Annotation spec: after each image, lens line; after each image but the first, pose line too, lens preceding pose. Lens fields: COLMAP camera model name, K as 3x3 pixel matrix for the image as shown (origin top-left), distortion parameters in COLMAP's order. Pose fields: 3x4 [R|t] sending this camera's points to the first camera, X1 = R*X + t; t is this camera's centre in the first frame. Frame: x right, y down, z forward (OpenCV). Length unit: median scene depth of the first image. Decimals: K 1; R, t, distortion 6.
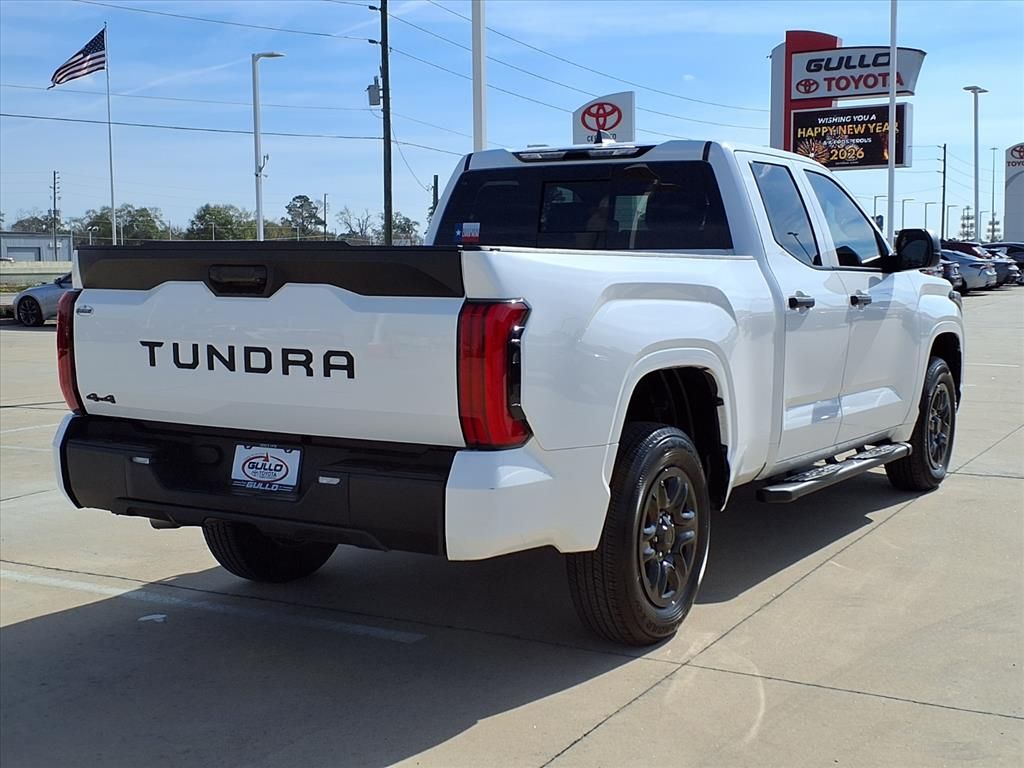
lens RADIAL K [[1327.7, 0, 512.0], [0, 1327.7, 384.0], [0, 0, 1]] dist [0.249097, -0.774716]
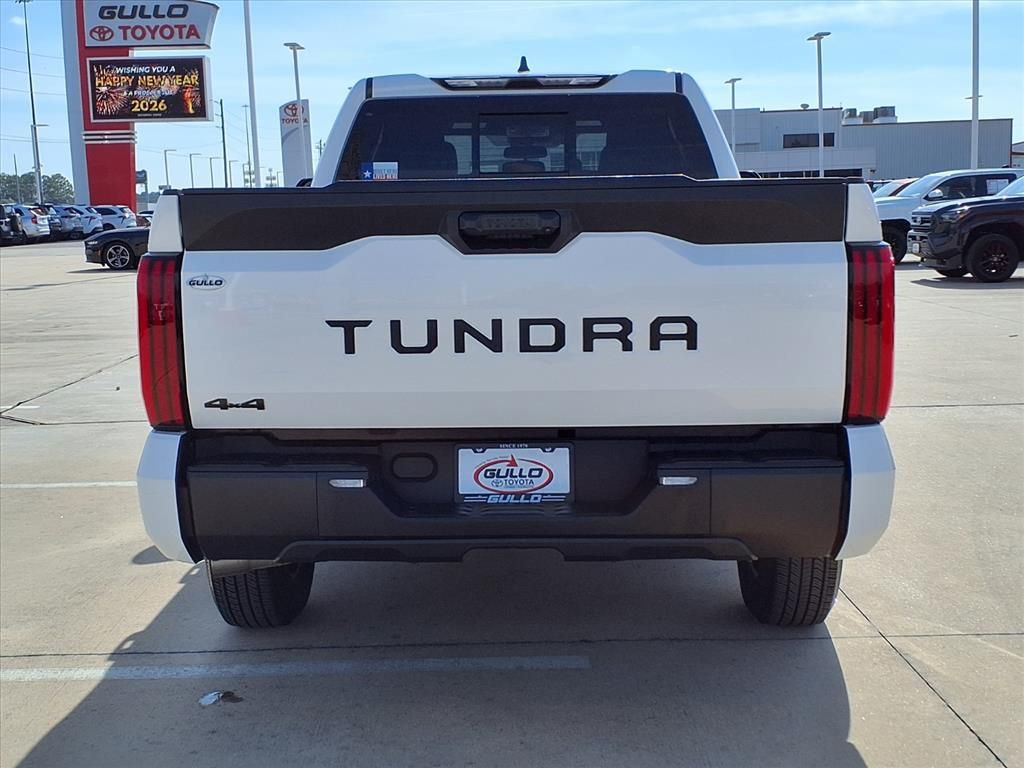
lens RADIAL K [[1327.7, 0, 512.0], [0, 1327.7, 384.0], [0, 0, 1]] dist [0.249097, -0.774716]
pose [[0.869311, -0.079503, 0.487830, -0.542871], [0.063215, 0.996757, 0.049796, -0.027276], [-0.490206, -0.012450, 0.871517, 0.325498]]
